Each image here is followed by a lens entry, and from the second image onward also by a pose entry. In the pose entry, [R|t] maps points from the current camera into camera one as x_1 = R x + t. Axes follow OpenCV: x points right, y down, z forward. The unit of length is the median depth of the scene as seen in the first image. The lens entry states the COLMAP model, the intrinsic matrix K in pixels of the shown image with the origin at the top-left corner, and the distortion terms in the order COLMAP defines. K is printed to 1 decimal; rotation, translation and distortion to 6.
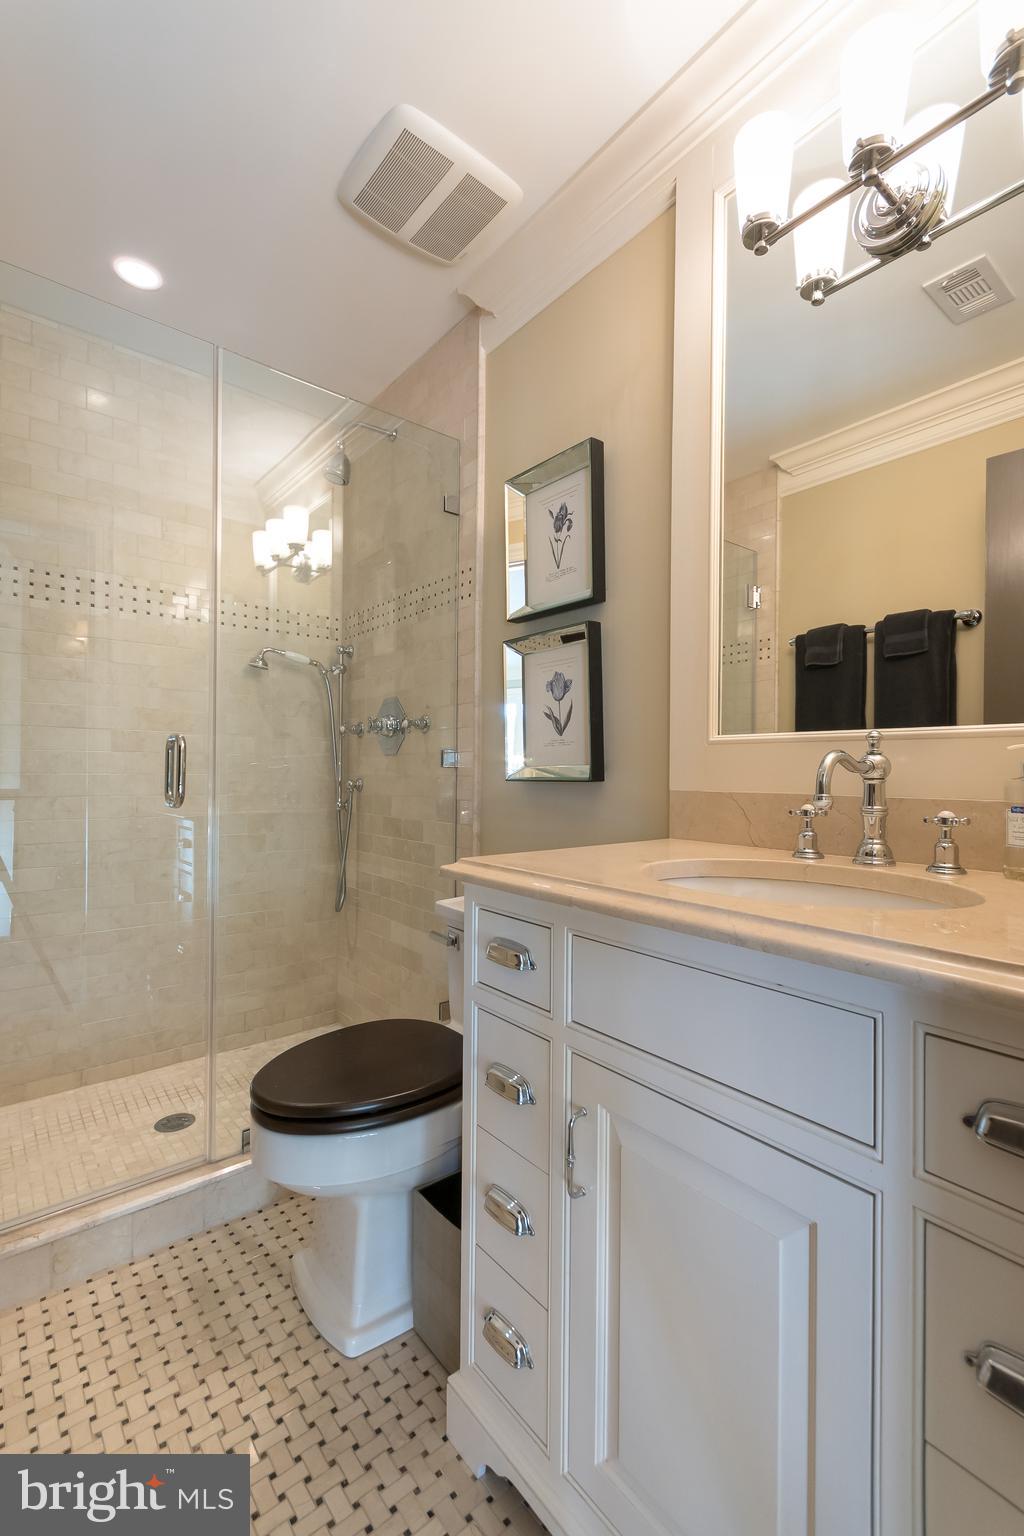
lens RADIAL K [[682.1, 0, 517.6], [0, 682.1, 767.3], [0, 0, 1]] dist [0.004928, -0.001192]
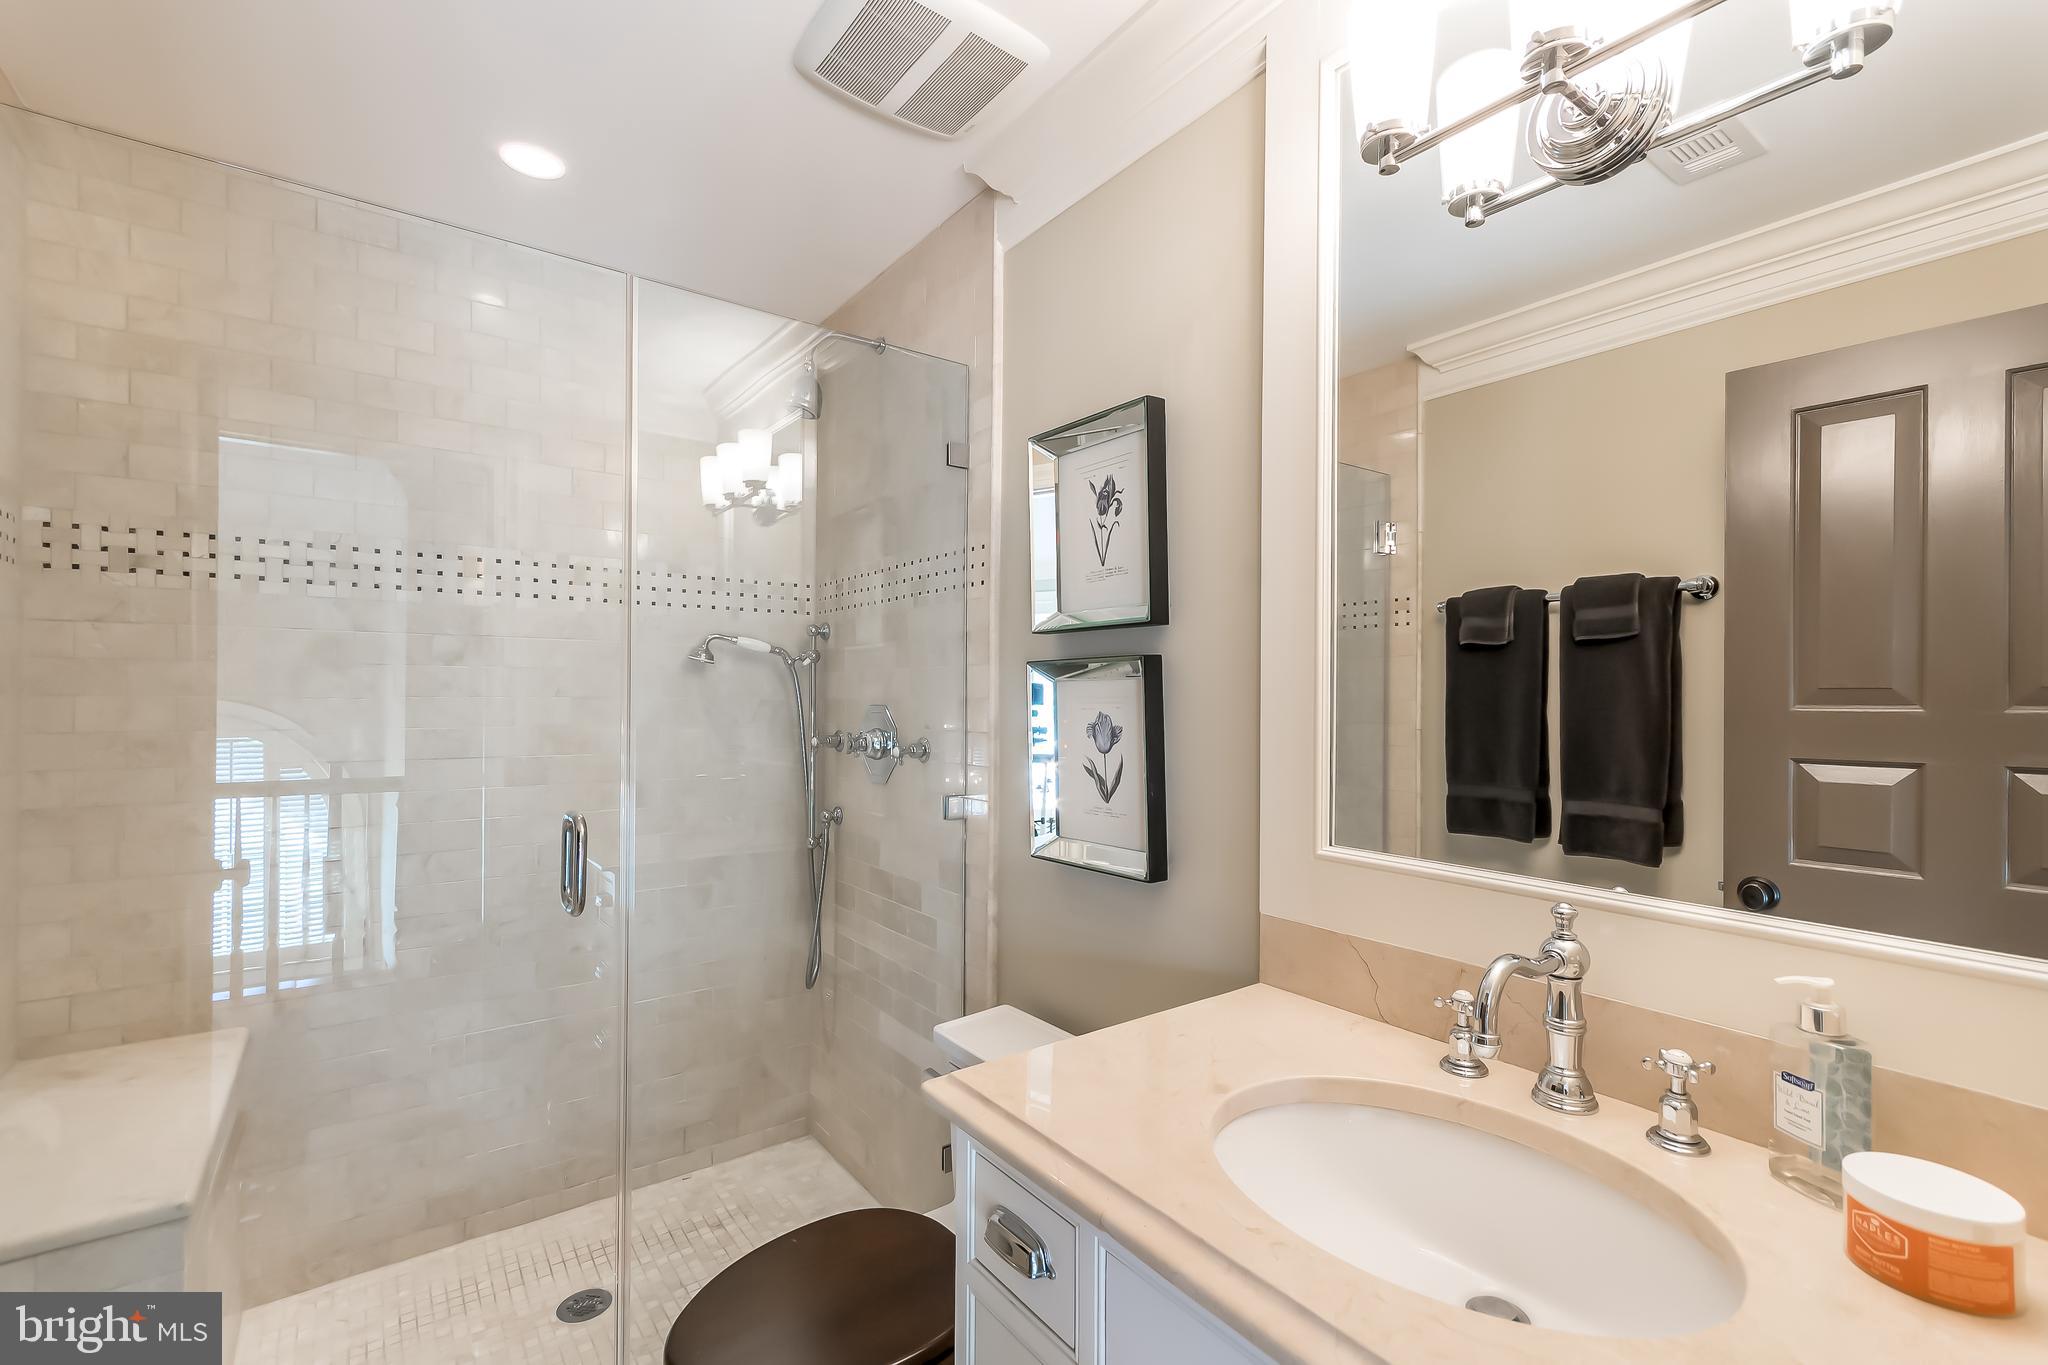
lens RADIAL K [[909.5, 0, 1021.1], [0, 909.5, 689.6], [0, 0, 1]] dist [0.004928, -0.001192]
pose [[0.998646, -0.002711, -0.051947, 0.020531], [0.002547, 0.999992, -0.003220, -0.138931], [0.051955, 0.003083, 0.998645, 0.043260]]
